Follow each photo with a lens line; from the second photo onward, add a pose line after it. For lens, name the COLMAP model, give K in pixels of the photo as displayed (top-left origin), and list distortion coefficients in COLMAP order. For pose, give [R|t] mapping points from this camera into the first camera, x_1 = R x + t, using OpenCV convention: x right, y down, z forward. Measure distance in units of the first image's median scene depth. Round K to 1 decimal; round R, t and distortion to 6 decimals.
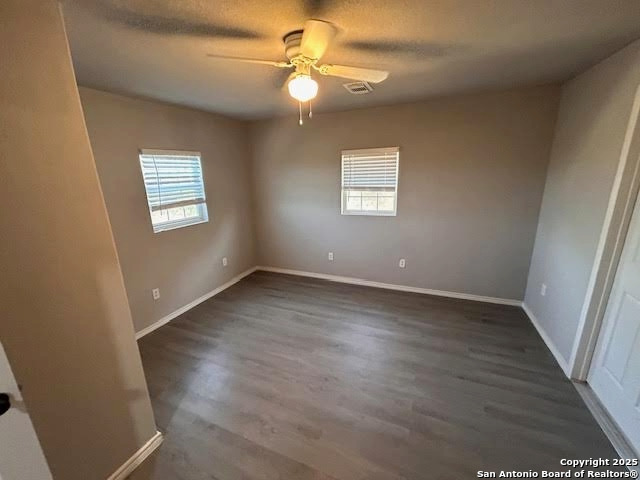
lens RADIAL K [[259.3, 0, 320.0], [0, 259.3, 240.0], [0, 0, 1]] dist [-0.000257, -0.000077]
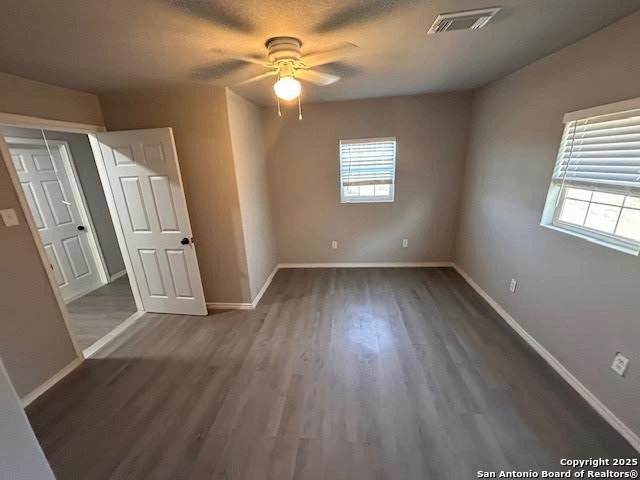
lens RADIAL K [[259.3, 0, 320.0], [0, 259.3, 240.0], [0, 0, 1]] dist [-0.000257, -0.000077]
pose [[0.309107, 0.290761, -0.905490, 0.545030], [-0.208048, 0.949729, 0.233945, -0.116256], [0.927992, 0.116071, 0.354060, 0.372162]]
